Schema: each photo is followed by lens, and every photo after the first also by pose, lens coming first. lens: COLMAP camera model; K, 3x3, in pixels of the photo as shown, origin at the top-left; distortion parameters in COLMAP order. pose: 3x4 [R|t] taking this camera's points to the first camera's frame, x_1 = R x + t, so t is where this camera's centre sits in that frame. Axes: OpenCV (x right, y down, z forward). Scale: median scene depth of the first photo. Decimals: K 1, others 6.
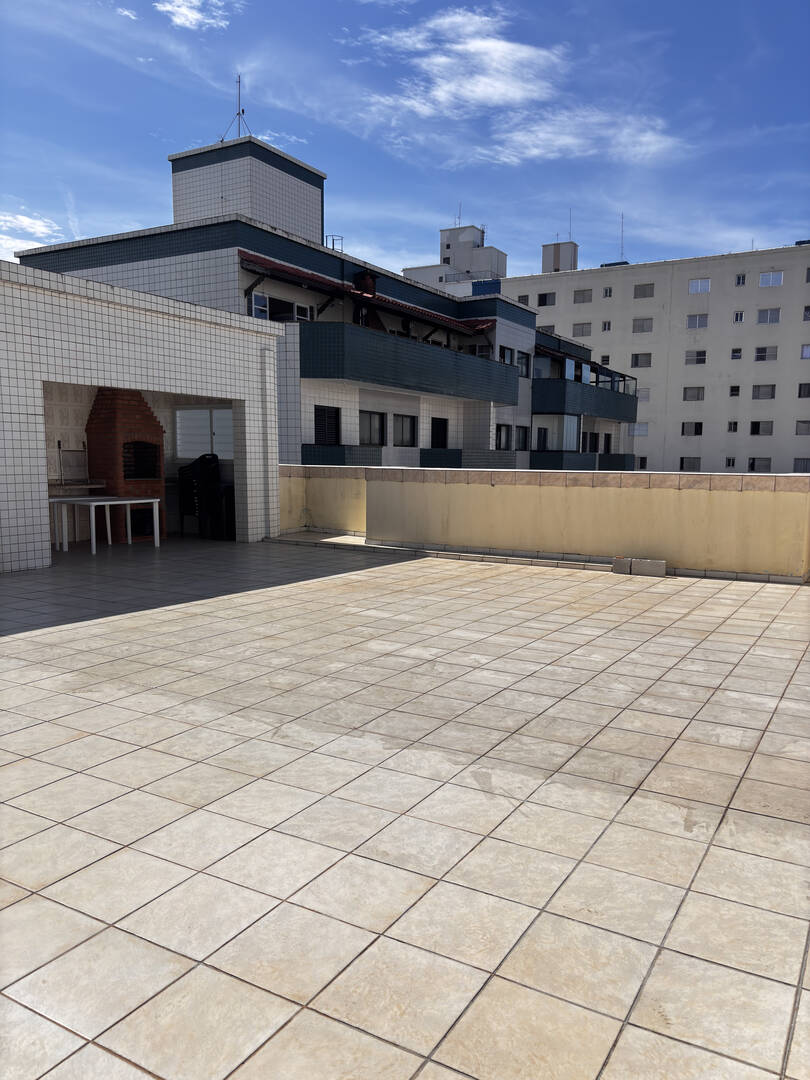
lens RADIAL K [[808.3, 0, 405.0], [0, 808.3, 540.0], [0, 0, 1]] dist [0.038192, -0.062725]
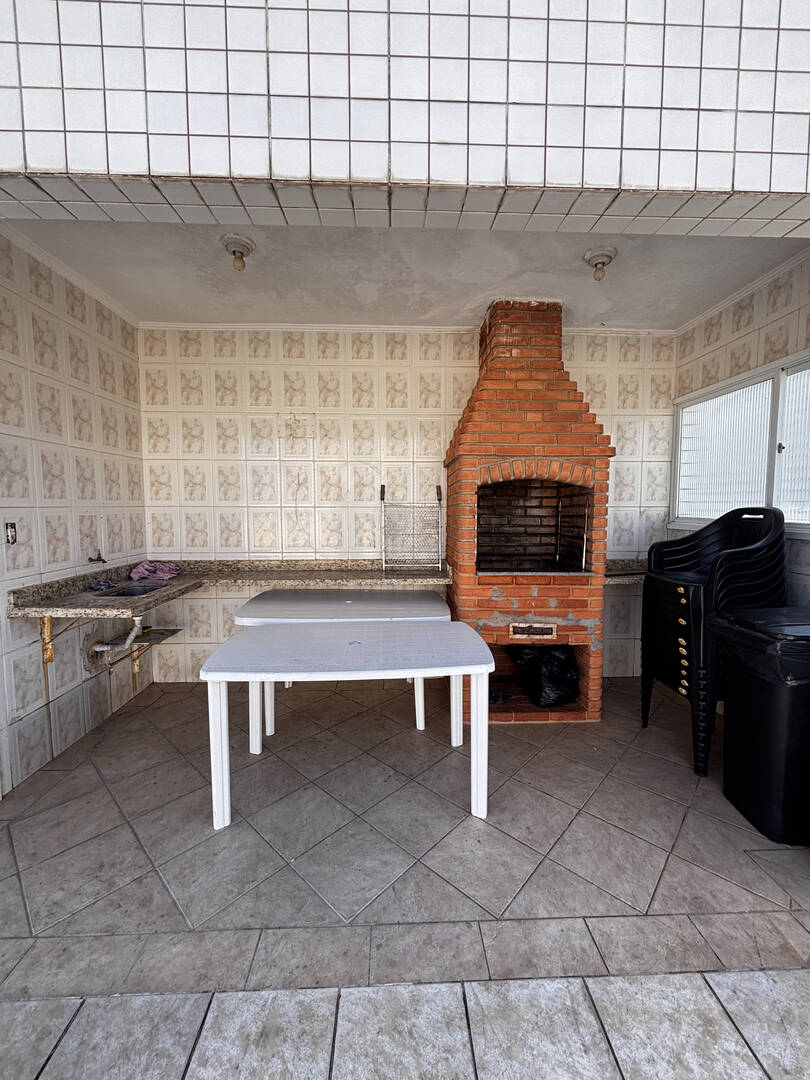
lens RADIAL K [[429.2, 0, 407.4], [0, 429.2, 540.0], [0, 0, 1]] dist [-0.009596, -0.000055]
pose [[0.538379, 0.057699, -0.840725, -0.184521], [-0.083571, 0.996391, 0.014865, -0.091128], [0.838549, 0.062257, 0.541258, 0.850700]]
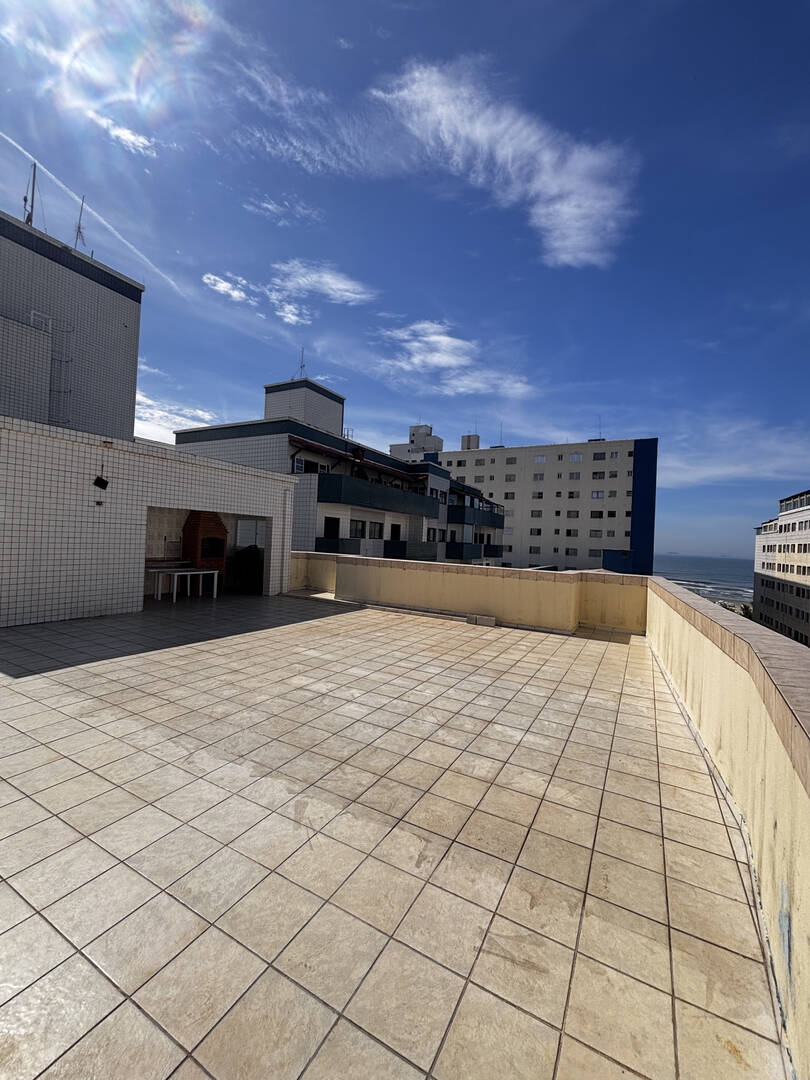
lens RADIAL K [[429.4, 0, 396.7], [0, 429.4, 534.2], [0, 0, 1]] dist [-0.002939, -0.000242]
pose [[0.999024, 0.038176, 0.022231, 0.063465], [-0.035317, 0.992473, -0.117257, -0.032614], [-0.026540, 0.116357, 0.992853, 0.040487]]
